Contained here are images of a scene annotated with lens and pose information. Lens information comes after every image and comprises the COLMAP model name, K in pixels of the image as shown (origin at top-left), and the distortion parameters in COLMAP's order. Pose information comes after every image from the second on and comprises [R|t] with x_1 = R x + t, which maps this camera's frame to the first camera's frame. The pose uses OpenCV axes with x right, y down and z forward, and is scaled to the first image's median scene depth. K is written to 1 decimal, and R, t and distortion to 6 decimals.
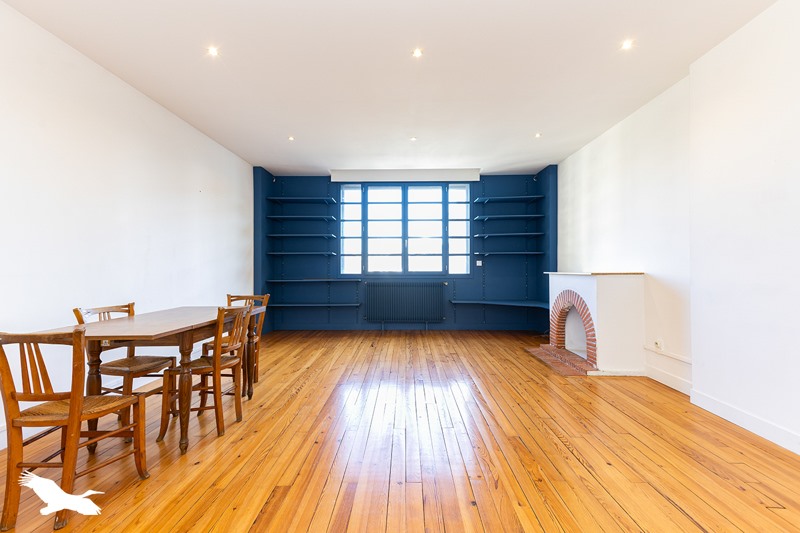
lens RADIAL K [[342.1, 0, 400.0], [0, 342.1, 266.5], [0, 0, 1]] dist [0.000774, 0.000049]
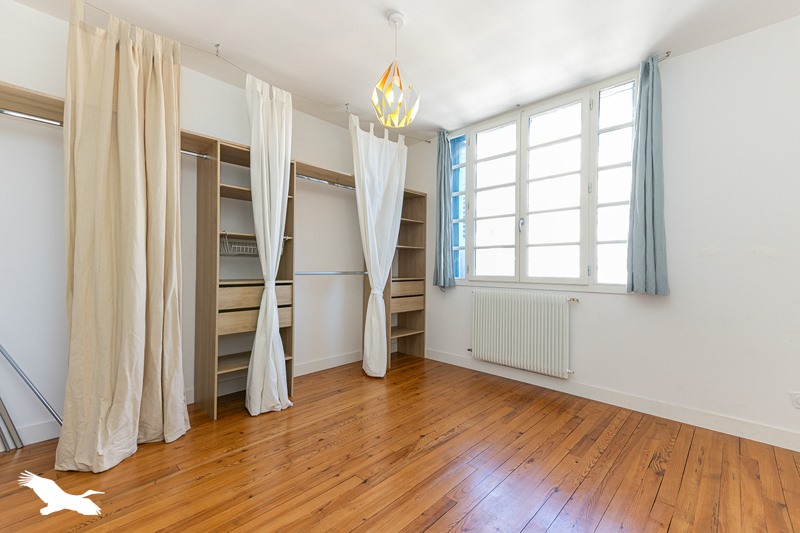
lens RADIAL K [[342.1, 0, 400.0], [0, 342.1, 266.5], [0, 0, 1]] dist [0.000774, 0.000049]
pose [[0.620308, 0.008192, -0.784316, 0.213479], [-0.002043, 0.999959, 0.008828, -0.004062], [0.784356, -0.003874, 0.620299, 0.513368]]
